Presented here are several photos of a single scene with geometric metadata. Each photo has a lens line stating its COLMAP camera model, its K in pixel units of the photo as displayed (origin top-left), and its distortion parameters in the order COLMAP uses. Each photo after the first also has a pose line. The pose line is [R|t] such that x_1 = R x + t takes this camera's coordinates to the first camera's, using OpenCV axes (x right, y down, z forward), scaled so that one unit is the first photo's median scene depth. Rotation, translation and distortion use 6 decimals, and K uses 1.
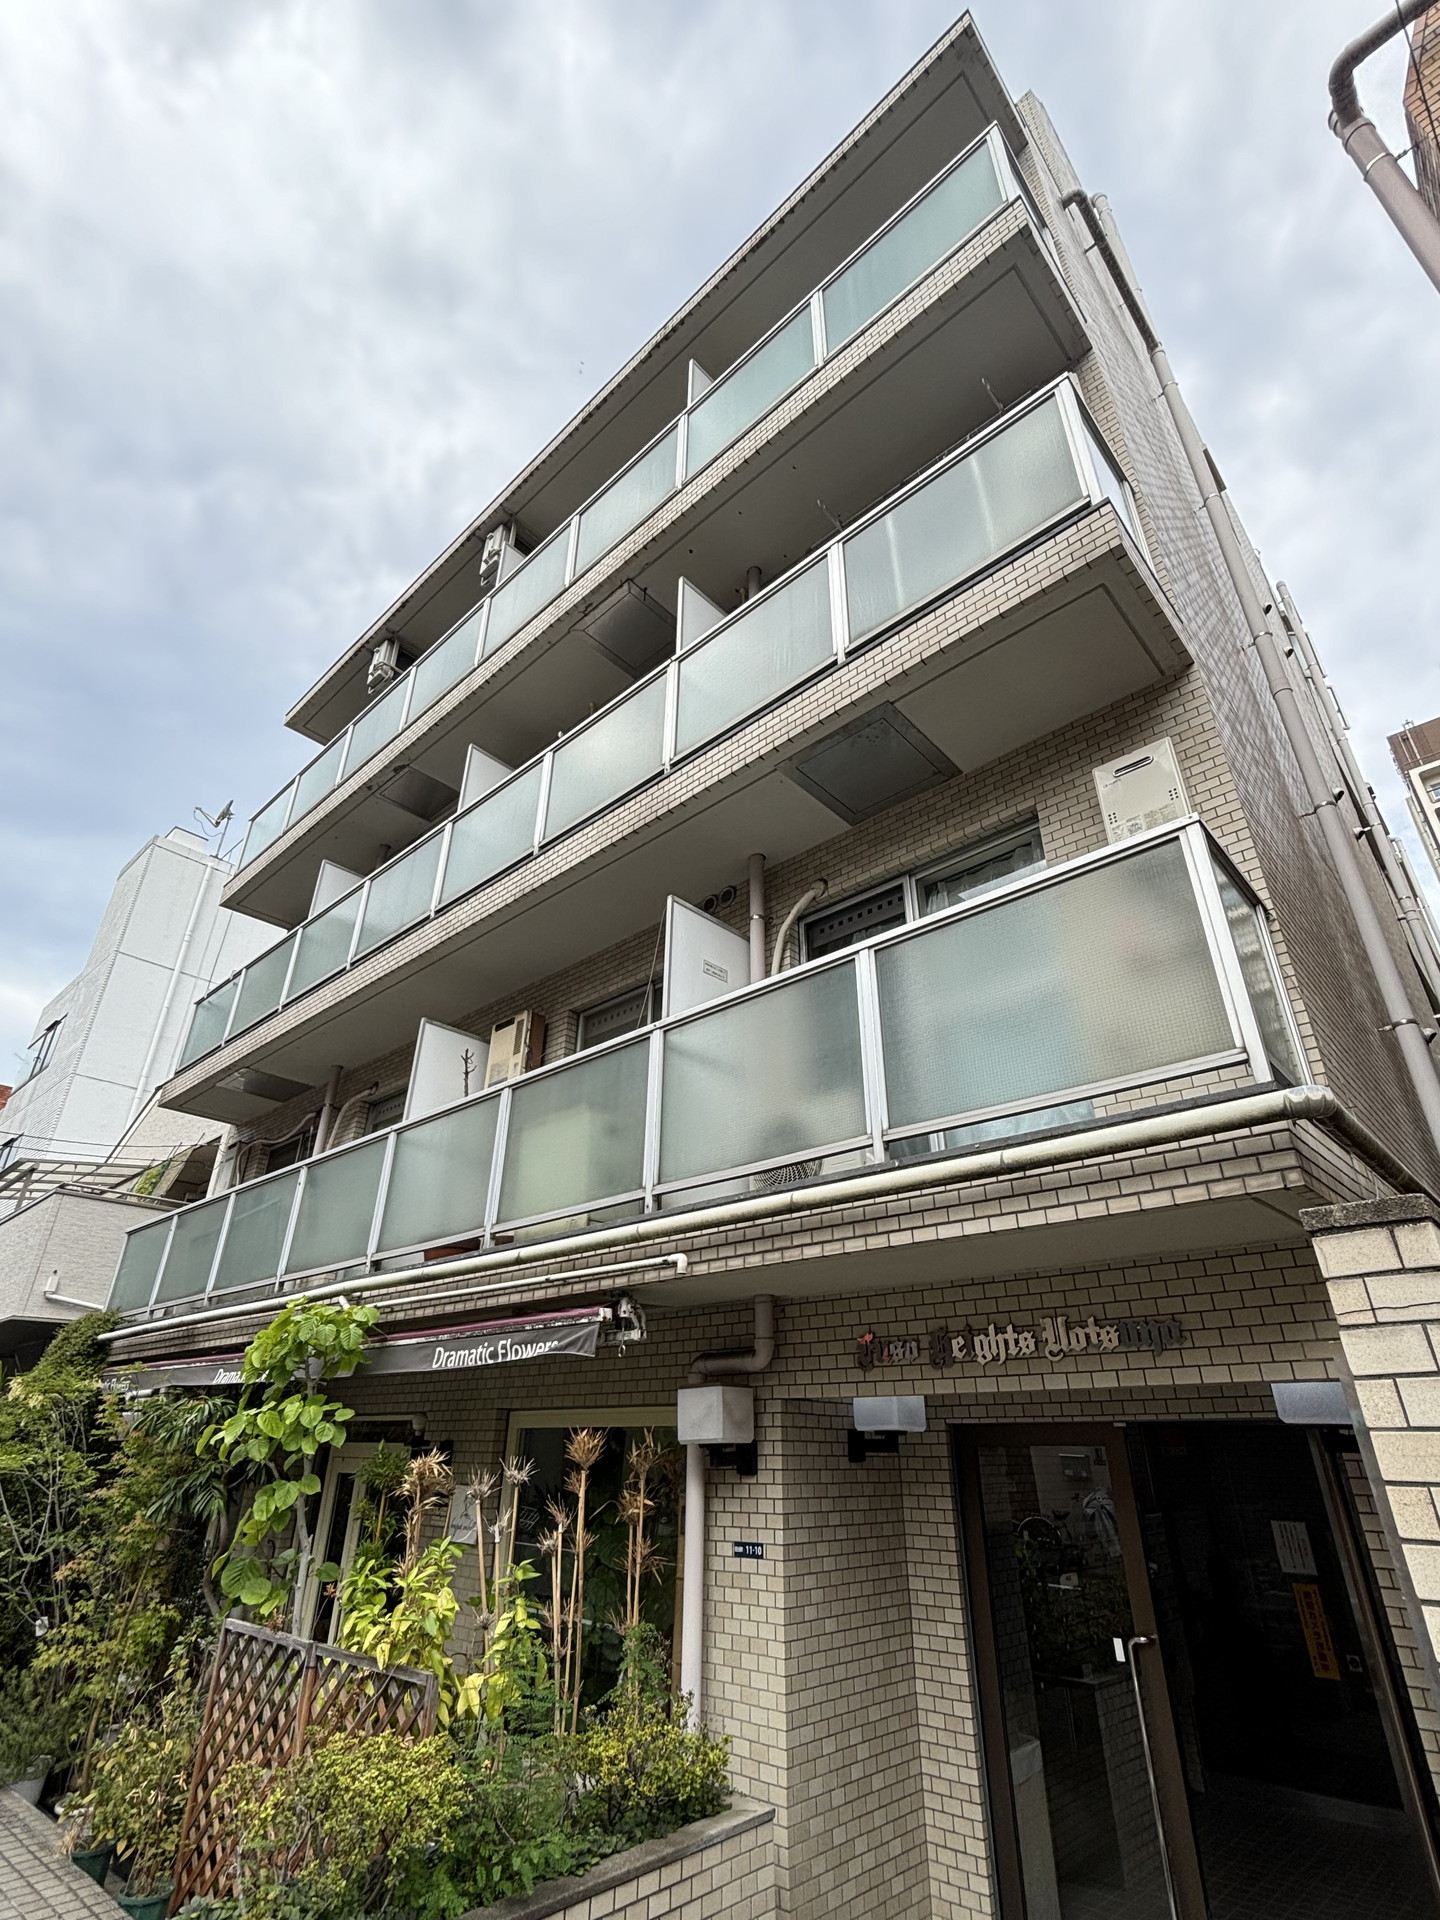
lens RADIAL K [[916.1, 0, 720.0], [0, 916.1, 960.0], [0, 0, 1]] dist [-0.009502, 0.000004]
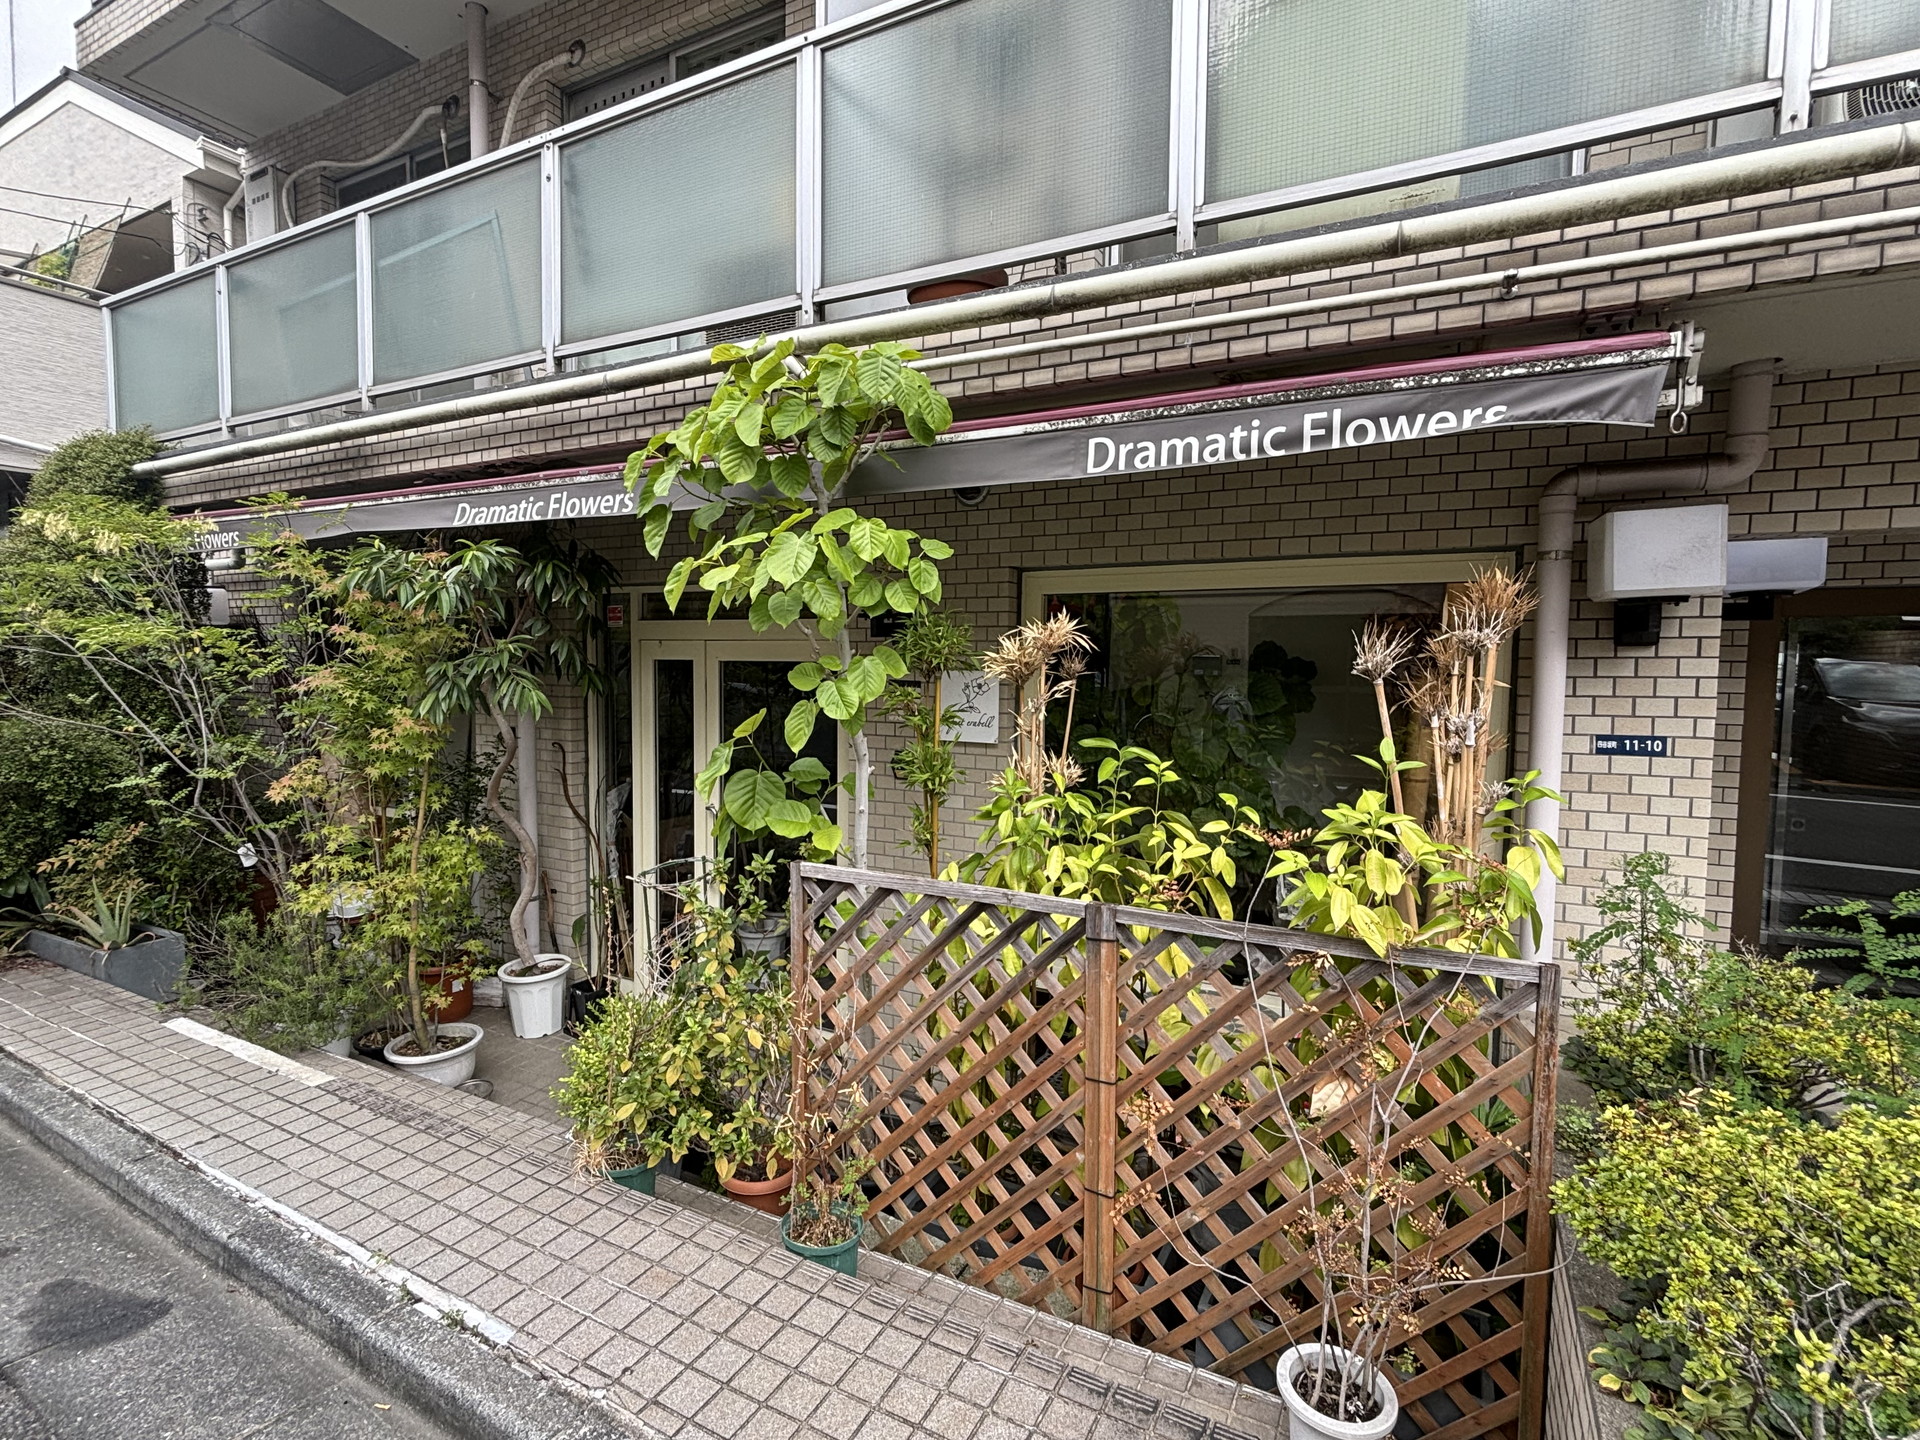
lens RADIAL K [[1070.3, 0, 959.8], [0, 1070.3, 676.9], [0, 0, 1]] dist [-0.005057, -0.001016]
pose [[0.981630, -0.038454, 0.186880, -0.297674], [-0.066267, 0.849789, 0.522942, 0.128212], [-0.178917, -0.525719, 0.831630, 0.242296]]
